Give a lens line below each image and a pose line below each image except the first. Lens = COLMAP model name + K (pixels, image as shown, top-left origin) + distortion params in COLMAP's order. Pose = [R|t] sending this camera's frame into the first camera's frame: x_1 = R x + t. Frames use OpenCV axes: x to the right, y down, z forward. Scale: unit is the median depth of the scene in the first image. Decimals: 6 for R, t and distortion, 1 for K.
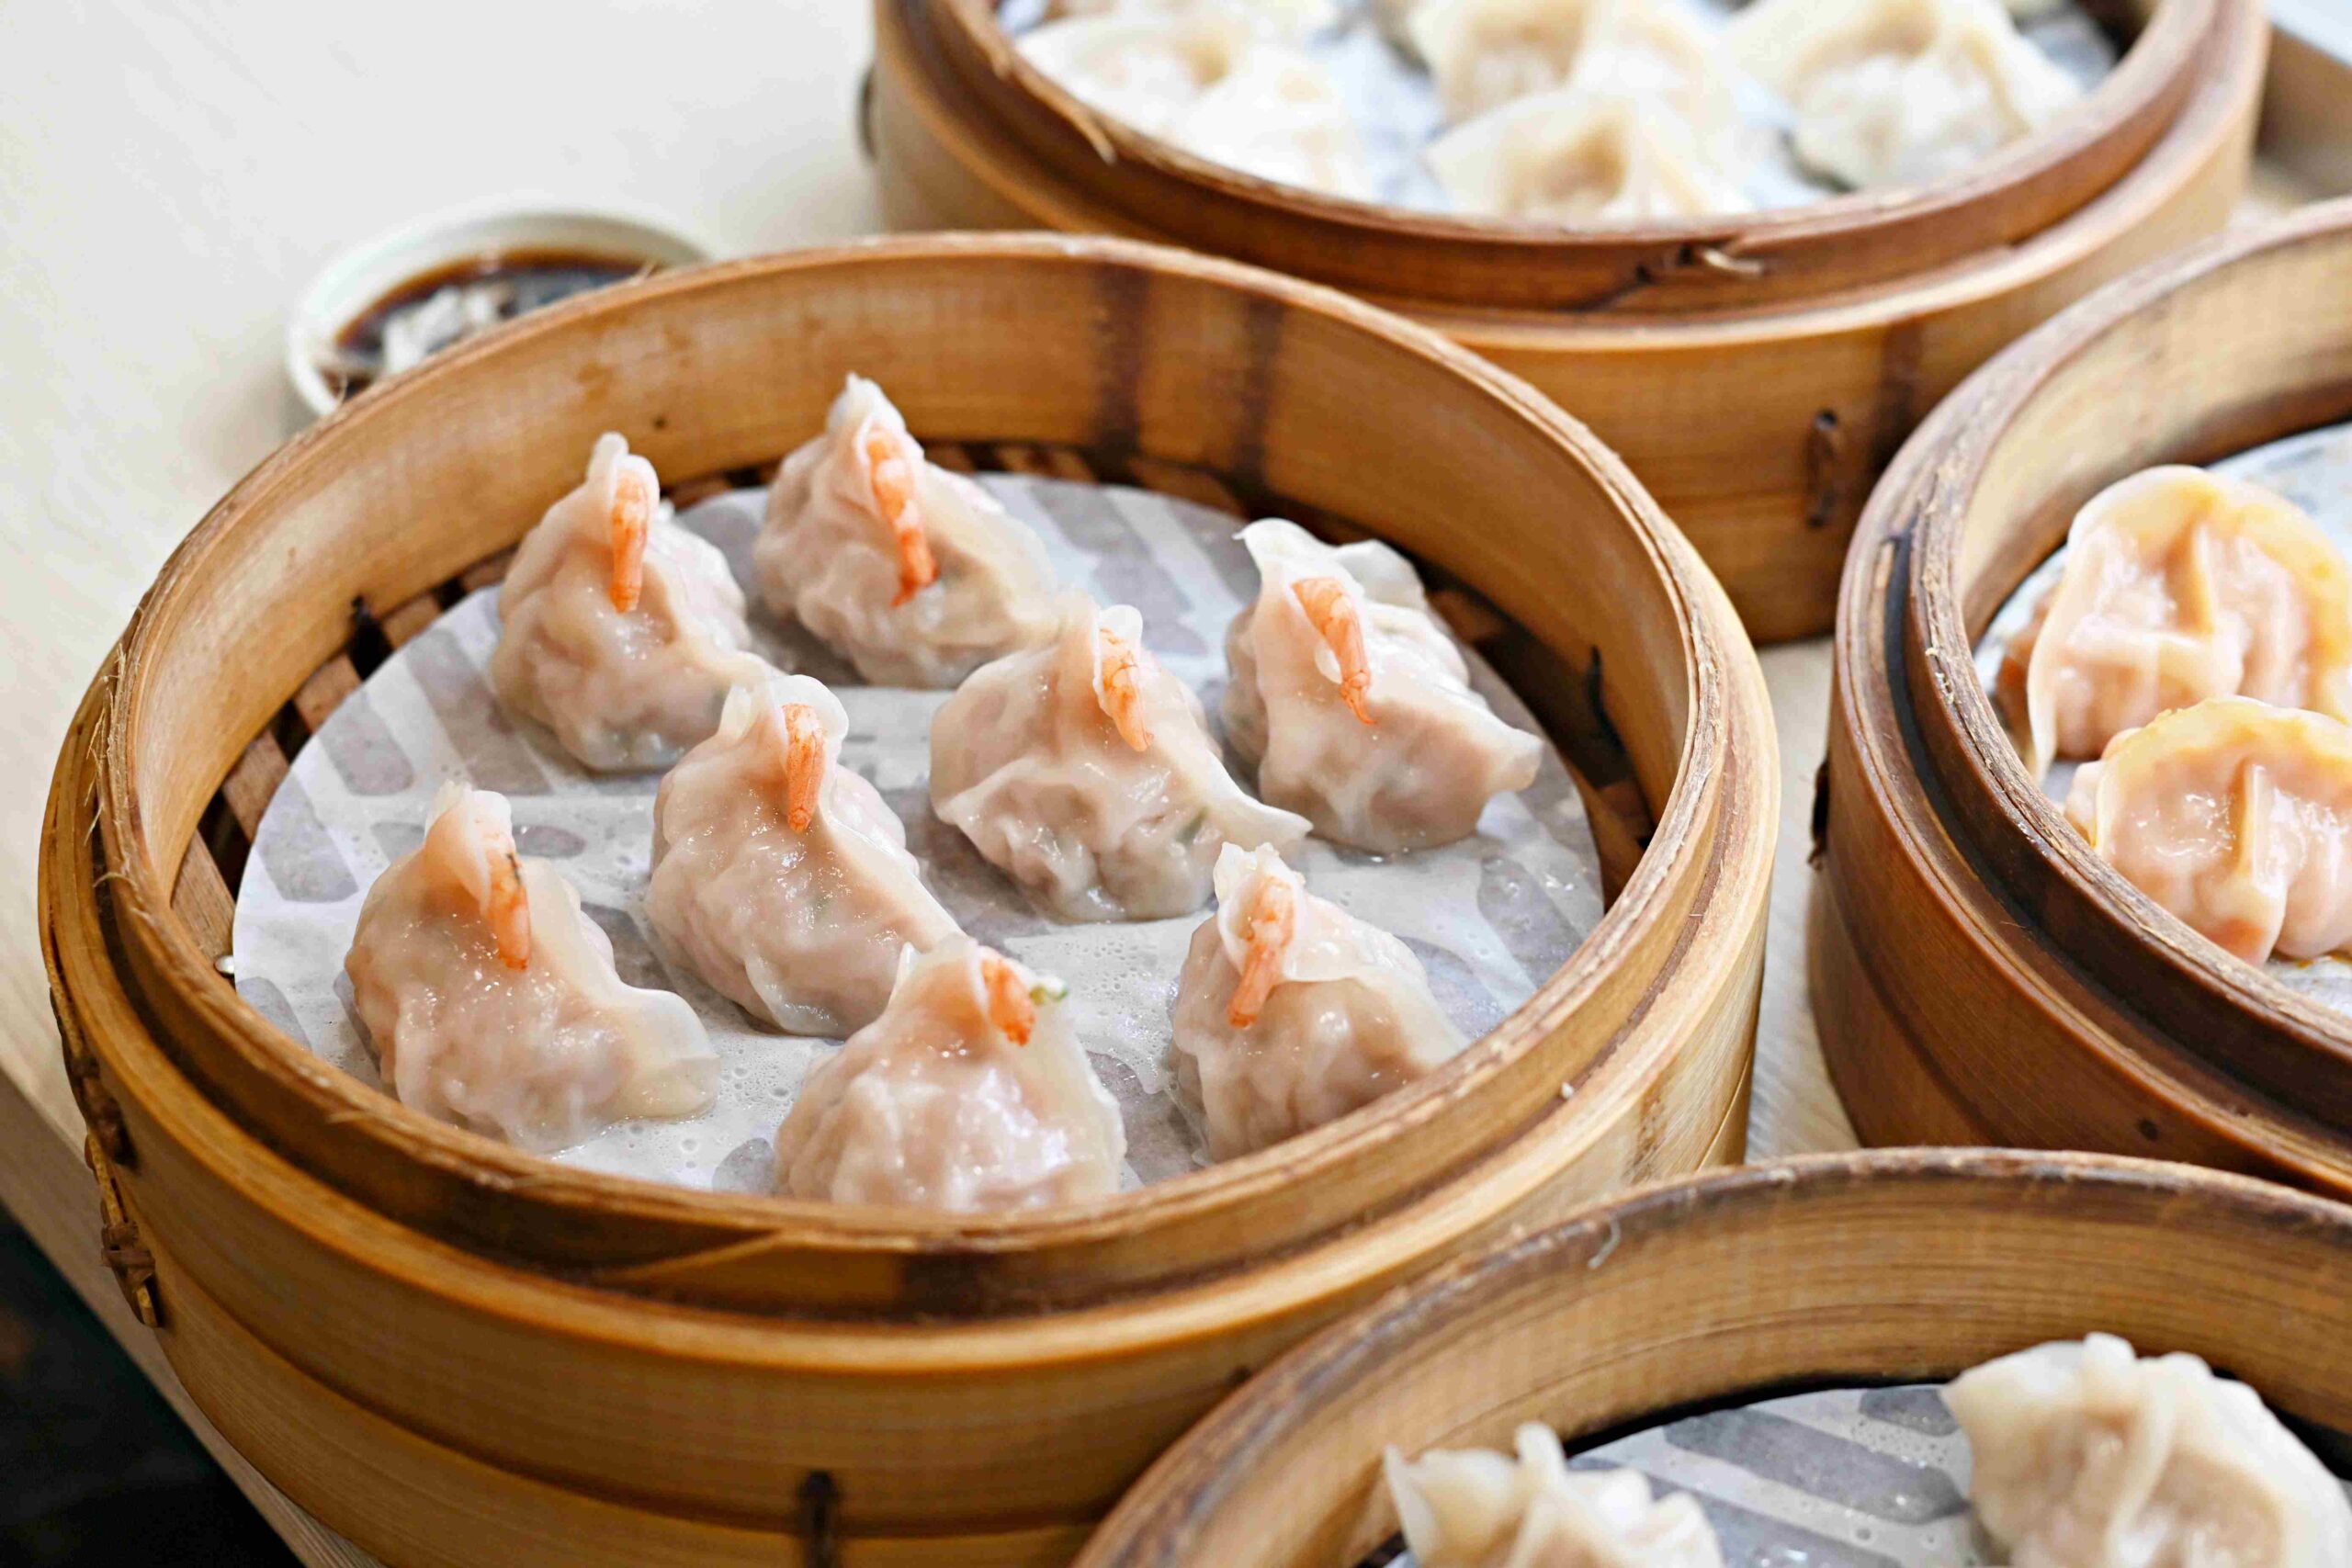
lens RADIAL K [[5178.0, 0, 1176.0], [0, 5178.0, 784.0], [0, 0, 1]] dist [0.013722, -0.043154]
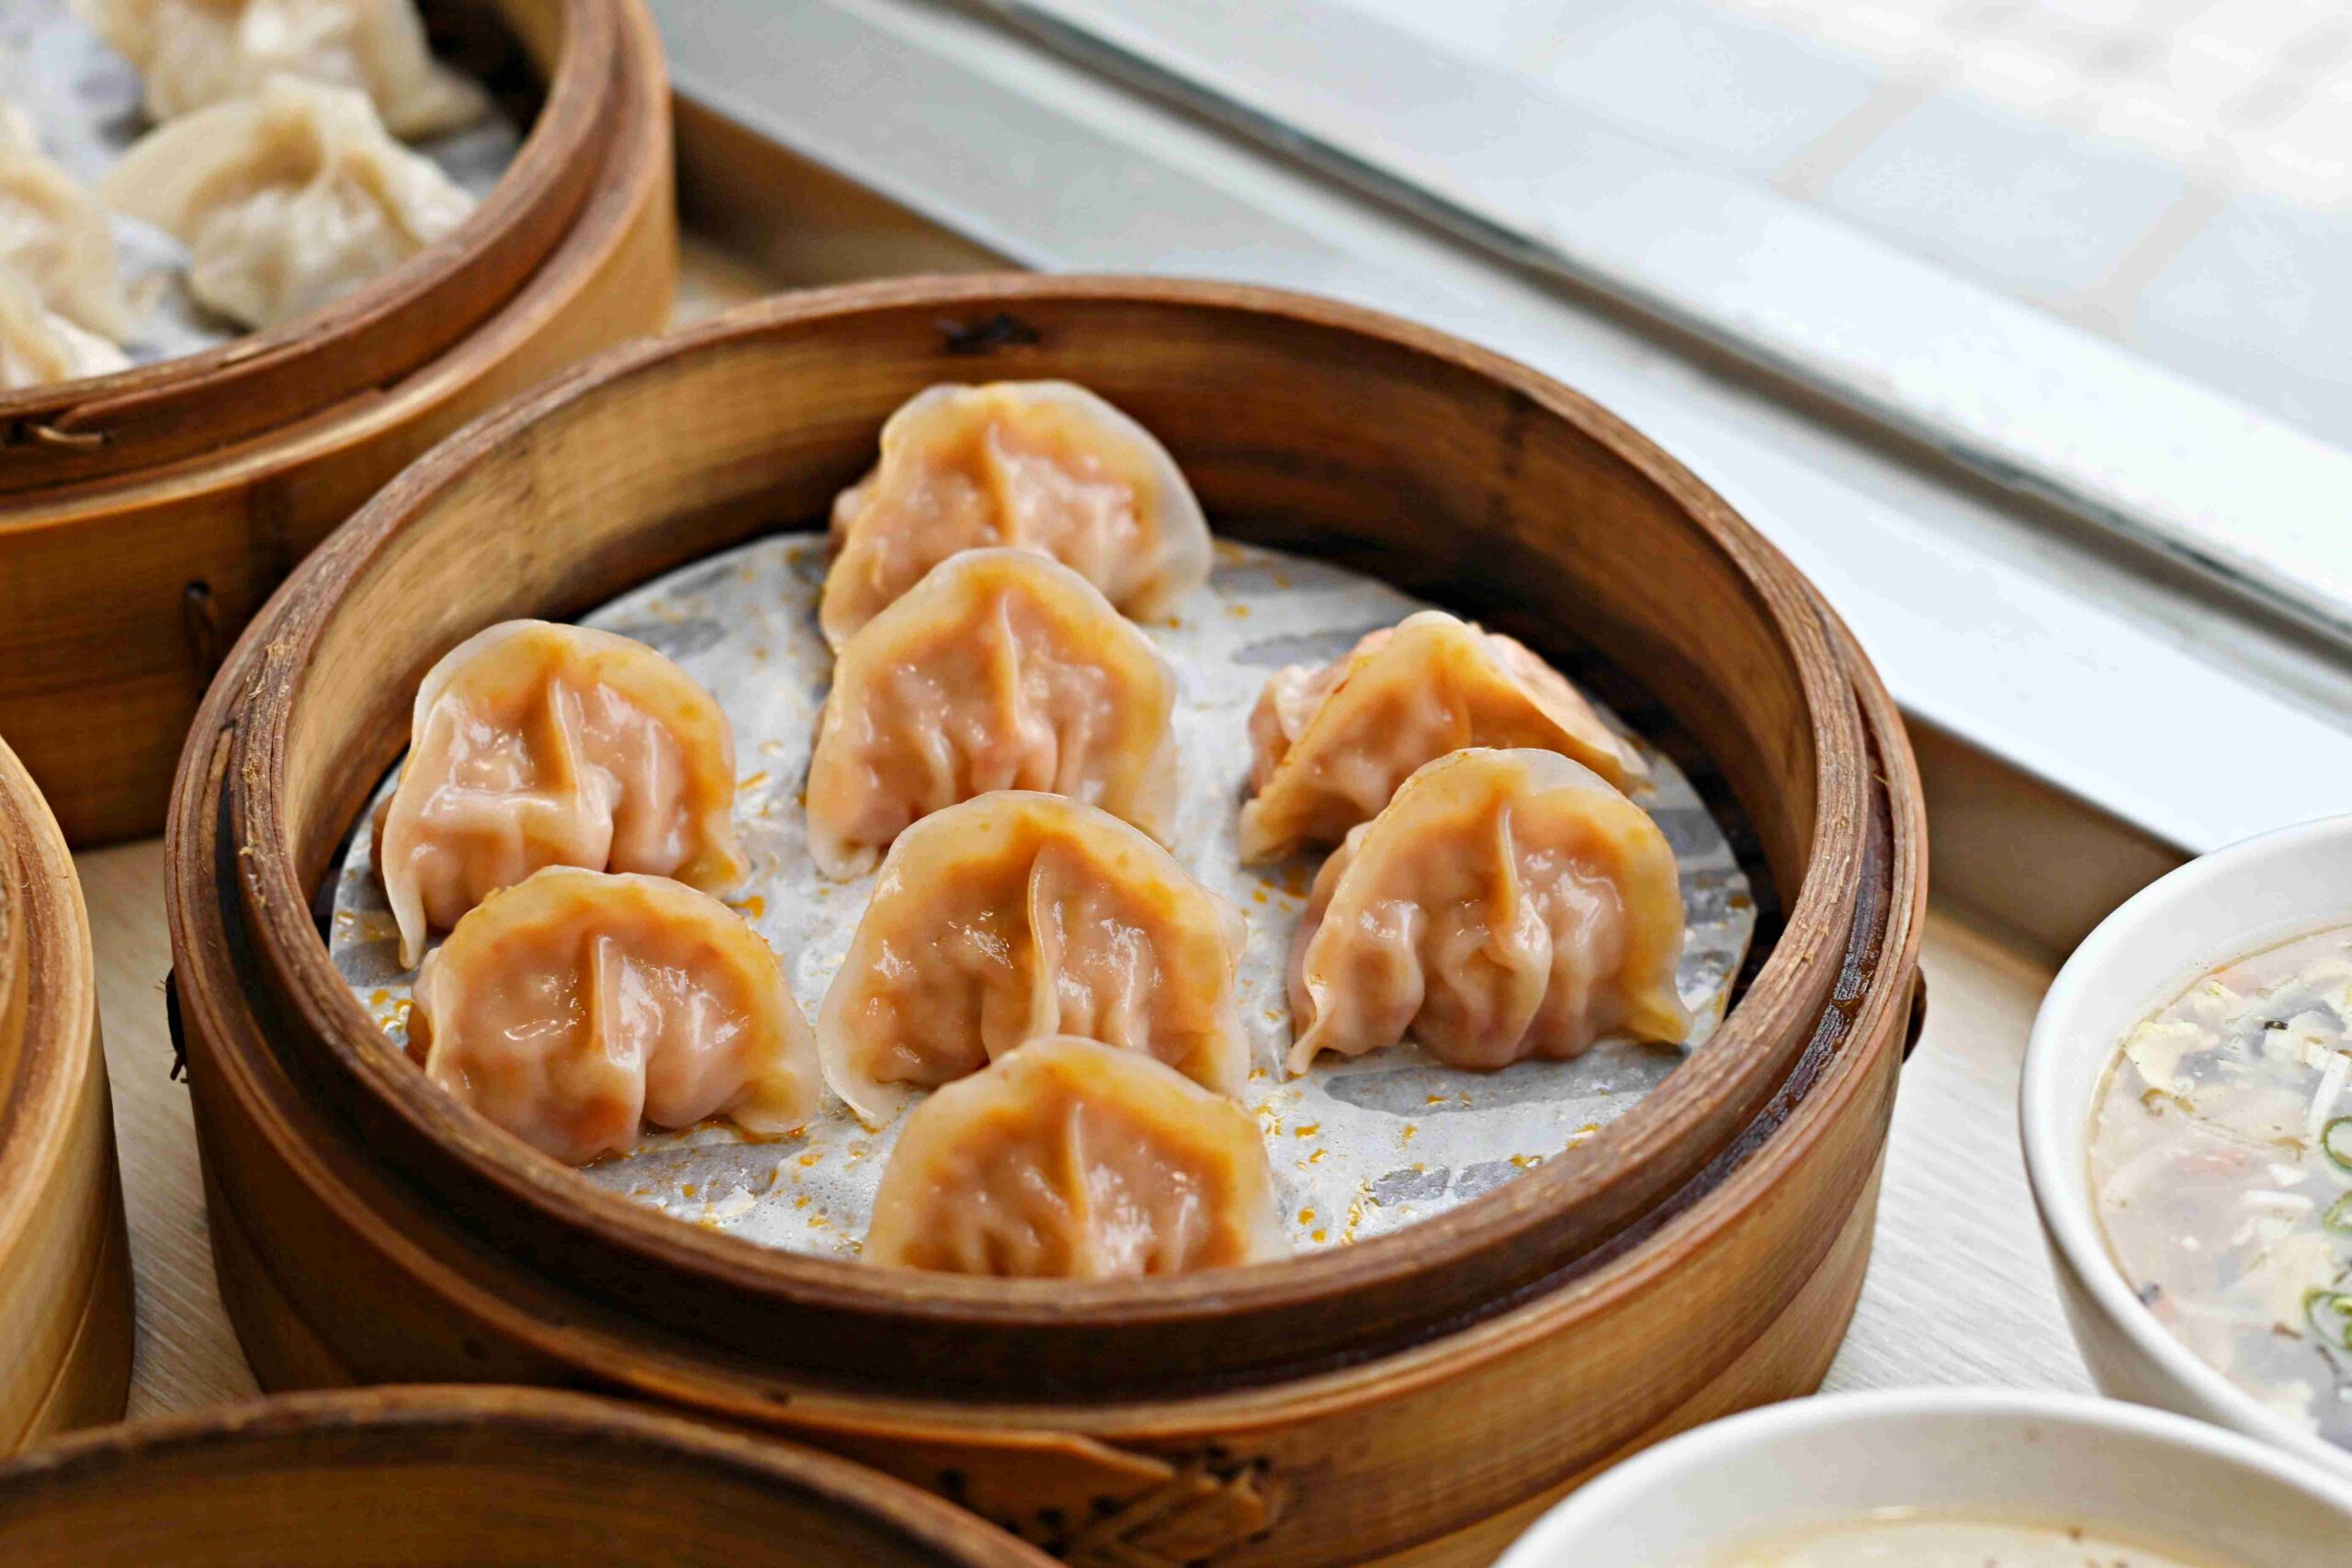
lens RADIAL K [[5178.0, 0, 1176.0], [0, 5178.0, 784.0], [0, 0, 1]] dist [0.013722, -0.043154]
pose [[0.978227, -0.102641, 0.180380, 0.142654], [0.102677, 0.994673, 0.009160, -0.028928], [-0.180360, 0.009561, 0.983554, 0.046203]]
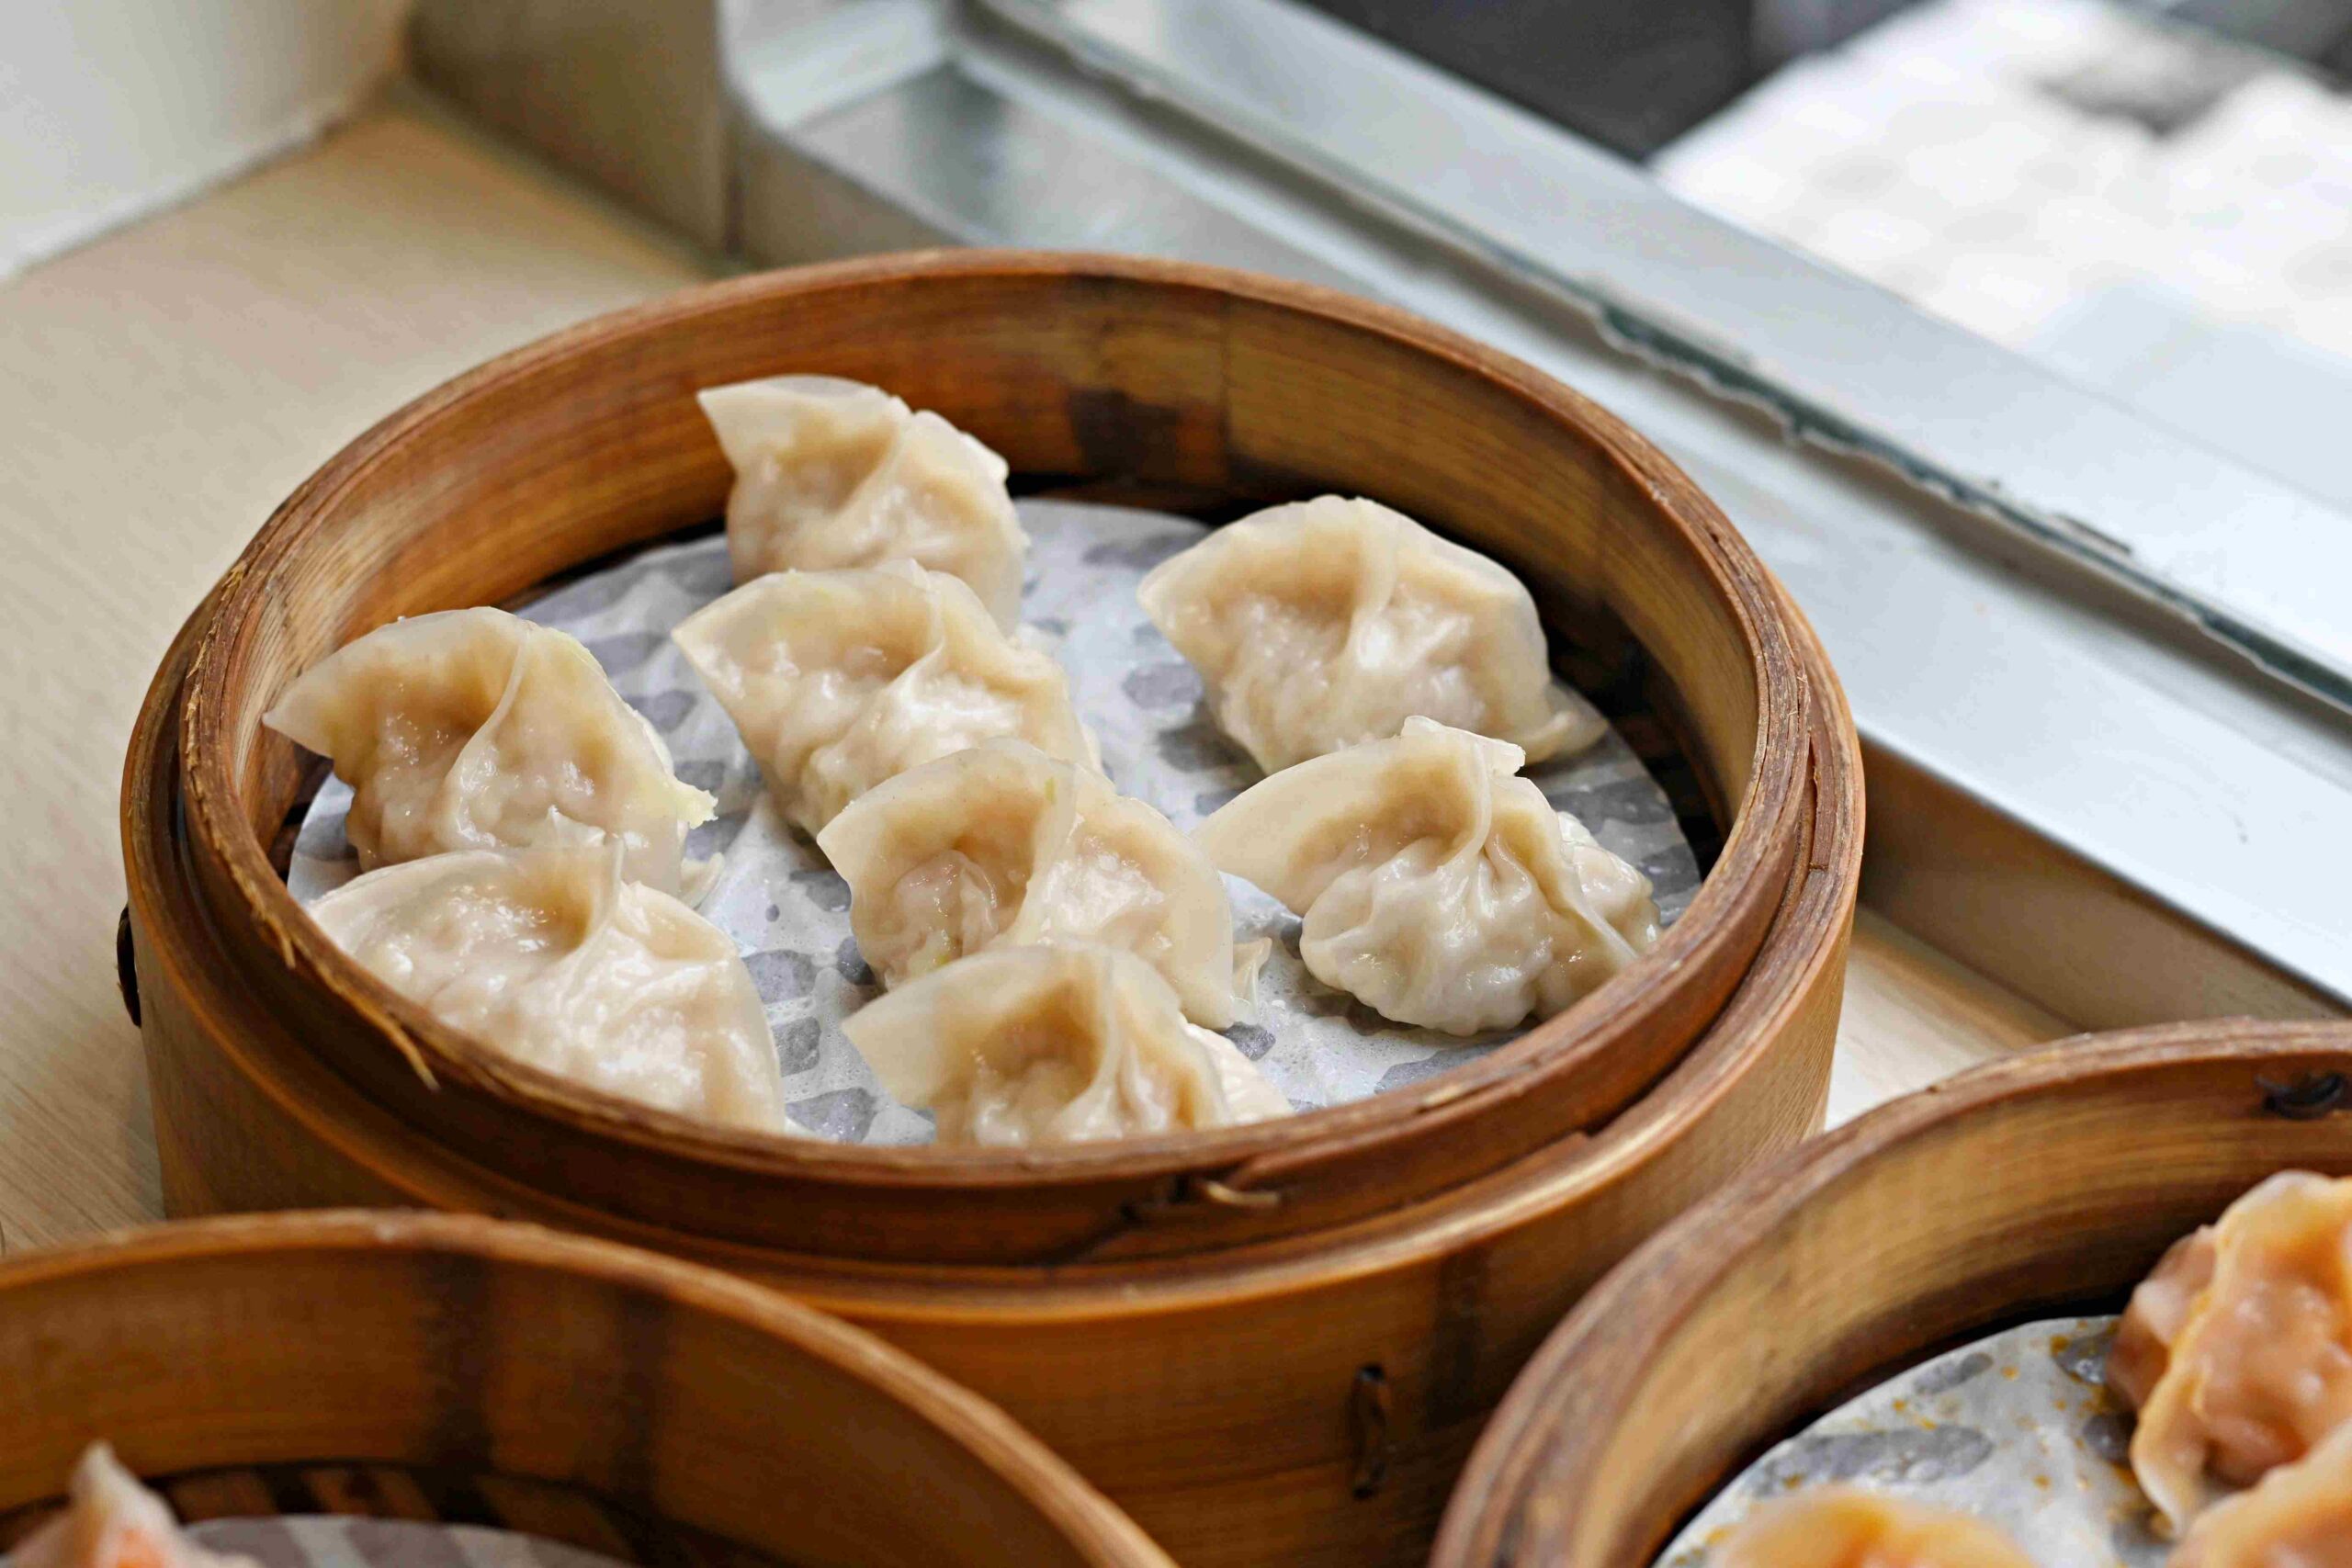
lens RADIAL K [[5178.0, 0, 1176.0], [0, 5178.0, 784.0], [0, 0, 1]] dist [0.013722, -0.043154]
pose [[0.992851, -0.052993, 0.106955, 0.019406], [0.058035, 0.997318, -0.044590, -0.142869], [-0.104305, 0.050479, 0.993263, 0.248186]]
